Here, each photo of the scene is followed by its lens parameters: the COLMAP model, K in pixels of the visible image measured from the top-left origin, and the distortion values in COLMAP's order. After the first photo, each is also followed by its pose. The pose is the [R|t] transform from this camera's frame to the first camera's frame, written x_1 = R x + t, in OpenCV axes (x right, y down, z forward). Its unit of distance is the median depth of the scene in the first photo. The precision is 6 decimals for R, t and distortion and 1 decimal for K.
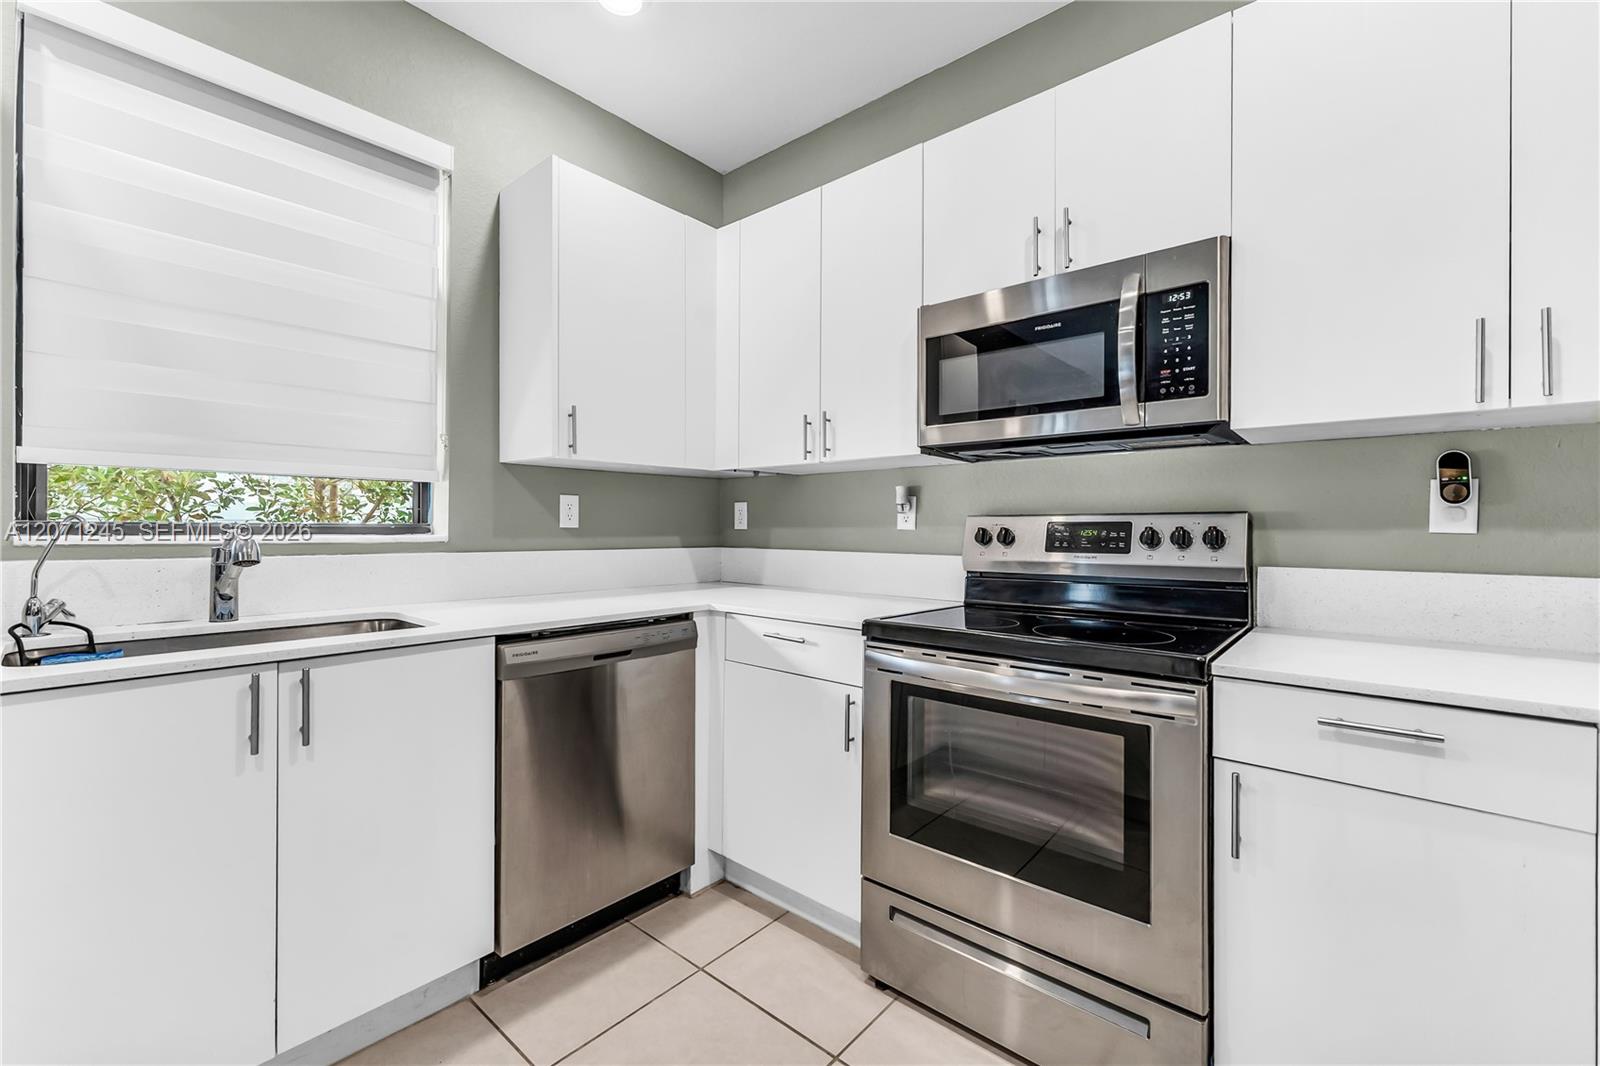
lens RADIAL K [[668.1, 0, 793.1], [0, 668.1, 526.5], [0, 0, 1]] dist [0.001785, 0.000249]
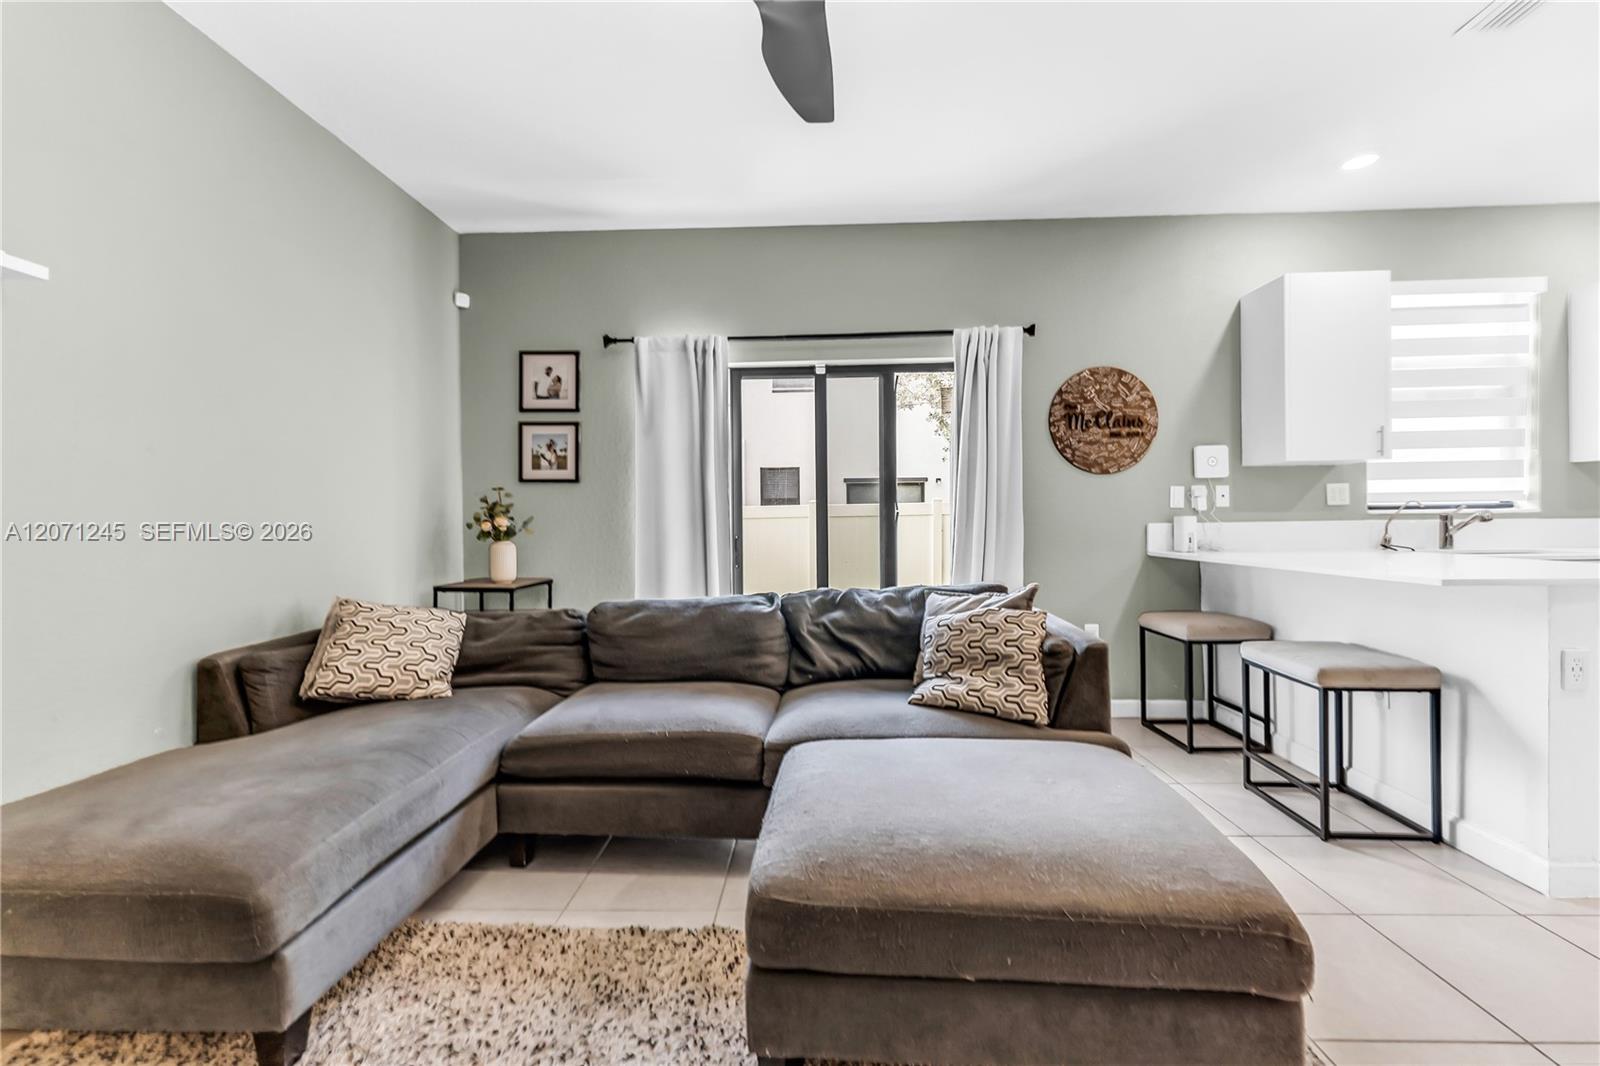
lens RADIAL K [[656.1, 0, 800.0], [0, 656.1, 522.3], [0, 0, 1]] dist [0.003288, -0.000088]
pose [[0.629757, -0.010821, -0.776717, -0.468681], [0.017586, 0.999845, 0.000328, 0.017435], [0.776594, -0.013866, 0.629849, -1.714251]]
